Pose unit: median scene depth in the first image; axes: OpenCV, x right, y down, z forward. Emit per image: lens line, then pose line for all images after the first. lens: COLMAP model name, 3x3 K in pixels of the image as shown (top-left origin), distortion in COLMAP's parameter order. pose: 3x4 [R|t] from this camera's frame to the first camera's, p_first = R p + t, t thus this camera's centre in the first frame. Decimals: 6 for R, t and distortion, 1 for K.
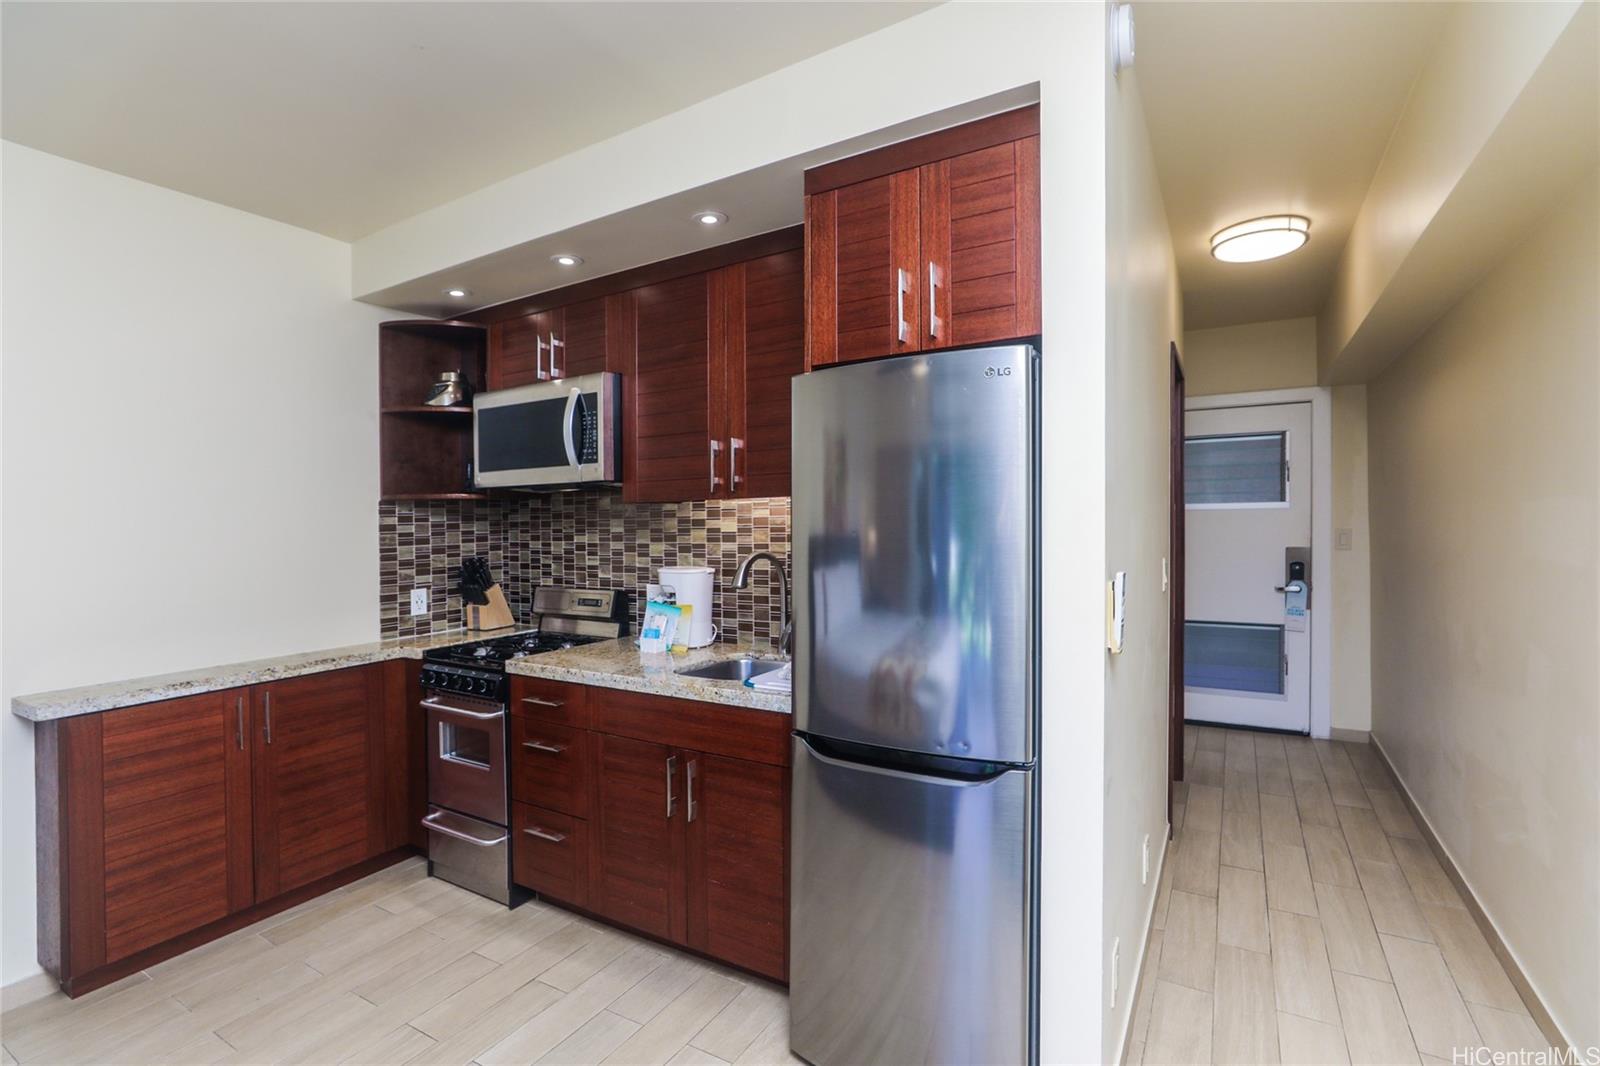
lens RADIAL K [[729.9, 0, 795.2], [0, 729.9, 541.4], [0, 0, 1]] dist [-0.001910, -0.000133]
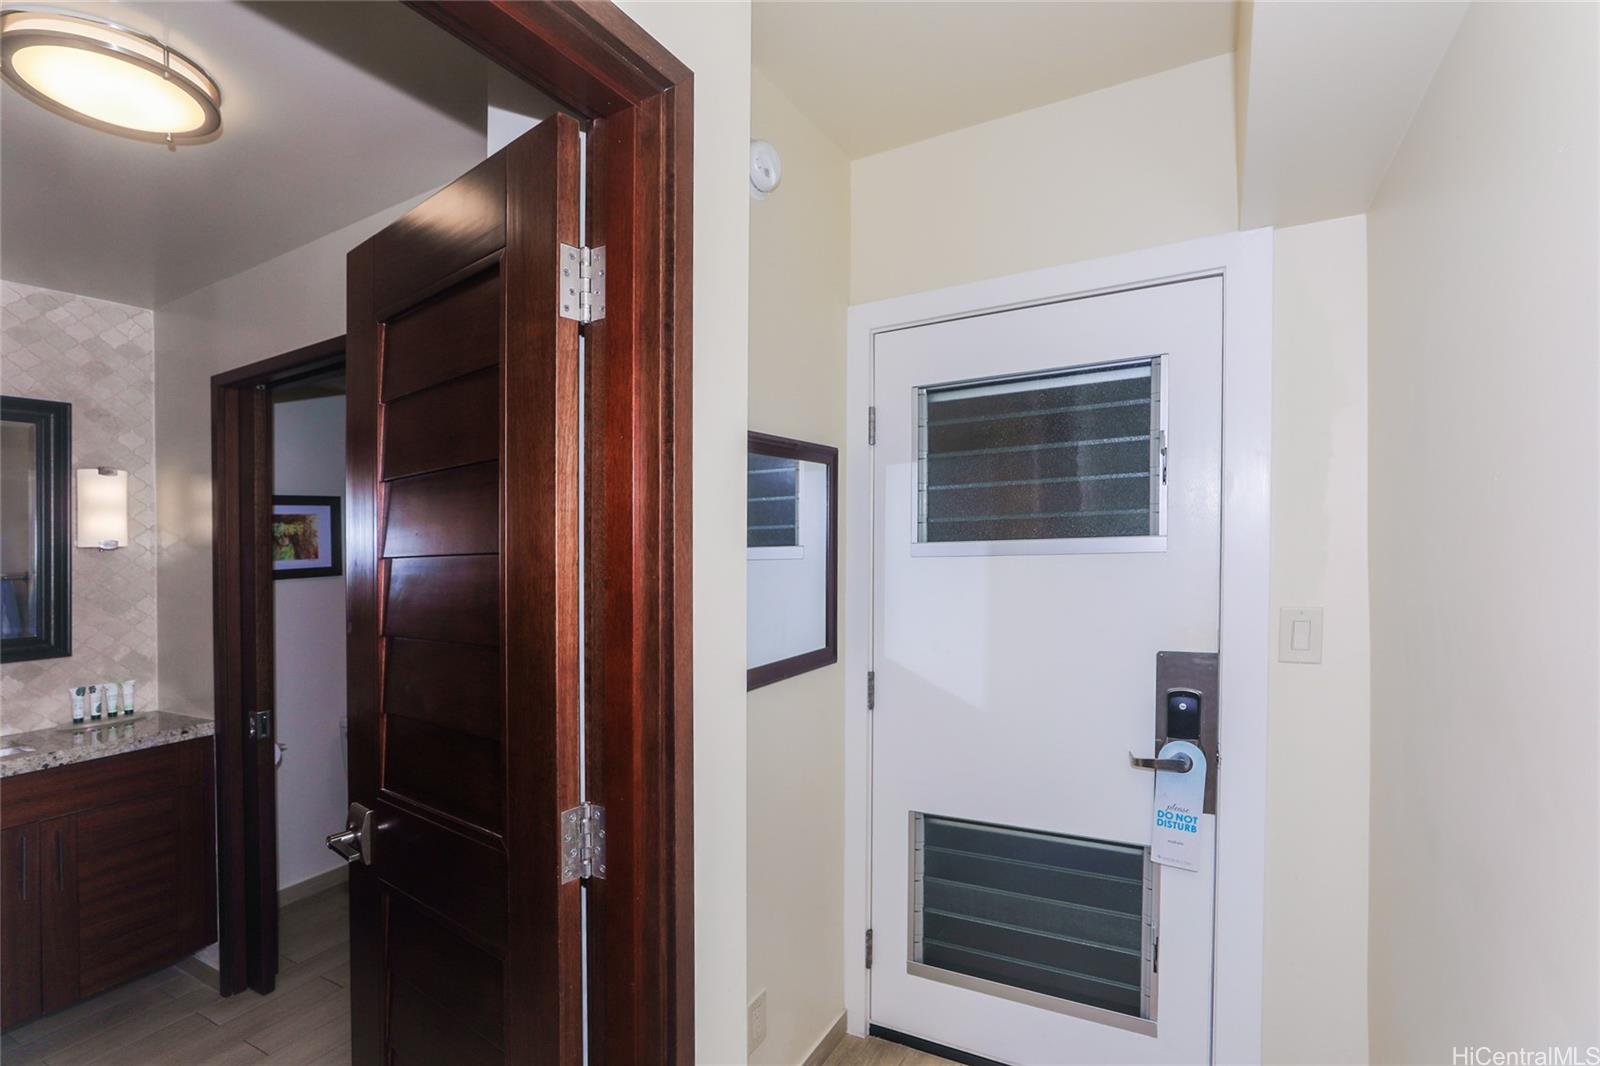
lens RADIAL K [[731.5, 0, 805.3], [0, 731.5, 535.8], [0, 0, 1]] dist [-0.019886, 0.000175]
pose [[0.998389, 0.019419, 0.053307, 0.465486], [-0.018393, 0.999637, -0.019670, -0.042828], [-0.053670, 0.018658, 0.998384, 0.623077]]
